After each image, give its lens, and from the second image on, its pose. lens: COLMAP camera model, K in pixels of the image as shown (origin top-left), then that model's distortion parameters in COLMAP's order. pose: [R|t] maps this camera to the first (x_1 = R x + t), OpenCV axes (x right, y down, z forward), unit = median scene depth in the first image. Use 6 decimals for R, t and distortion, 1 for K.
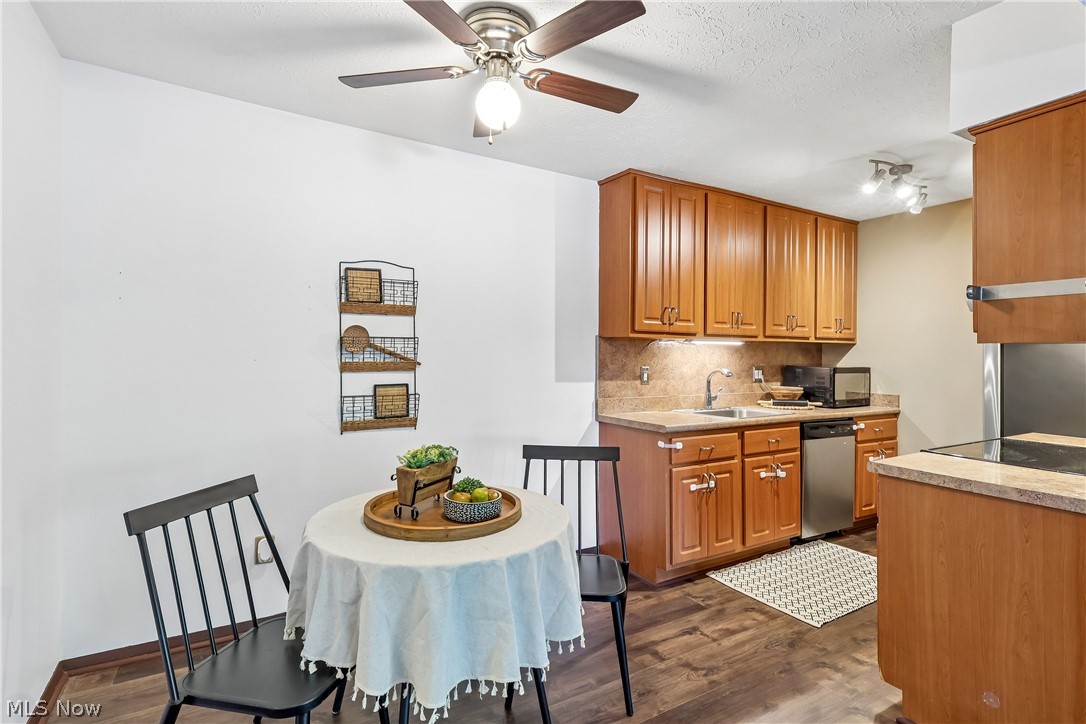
lens RADIAL K [[522.7, 0, 535.7], [0, 522.7, 344.1], [0, 0, 1]] dist [0.004301, 0.001628]
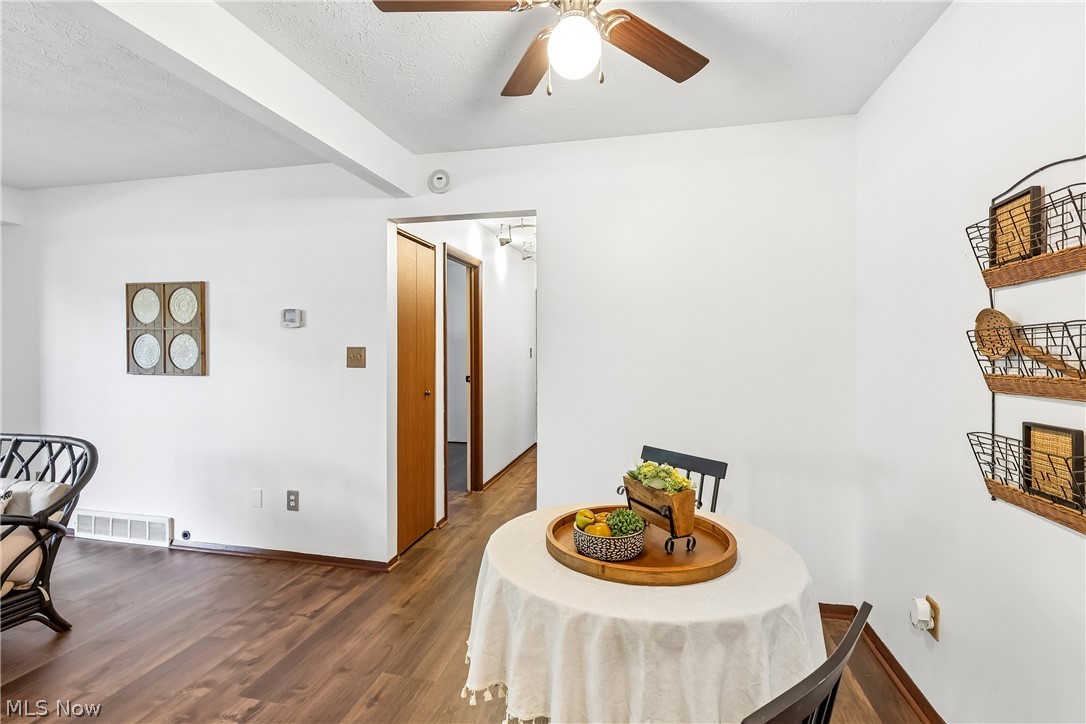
lens RADIAL K [[522.7, 0, 540.7], [0, 522.7, 350.6], [0, 0, 1]] dist [0.004301, 0.001628]
pose [[-0.677719, -0.010121, -0.735251, 0.314026], [0.006130, 0.999793, -0.019413, 0.013333], [0.735295, -0.017663, -0.677517, 0.837053]]
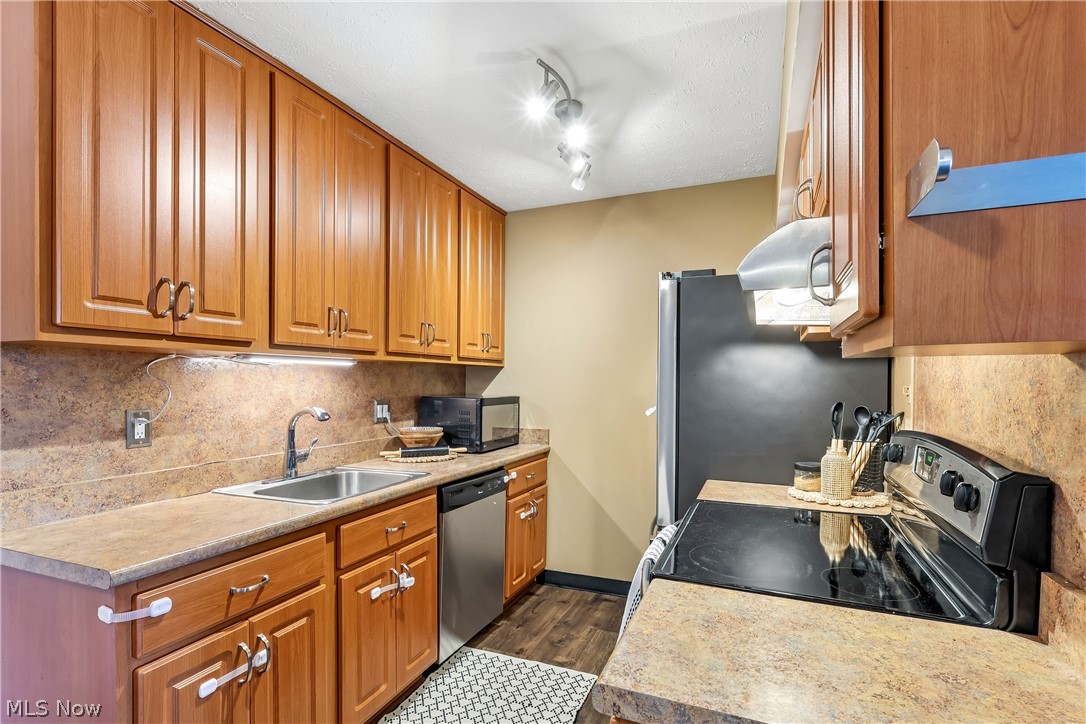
lens RADIAL K [[522.7, 0, 541.6], [0, 522.7, 380.6], [0, 0, 1]] dist [0.004301, 0.001628]
pose [[0.796510, -0.008384, 0.604567, 0.240659], [-0.003529, 0.999822, 0.018515, 0.007791], [-0.604615, -0.016881, 0.796339, 0.451375]]
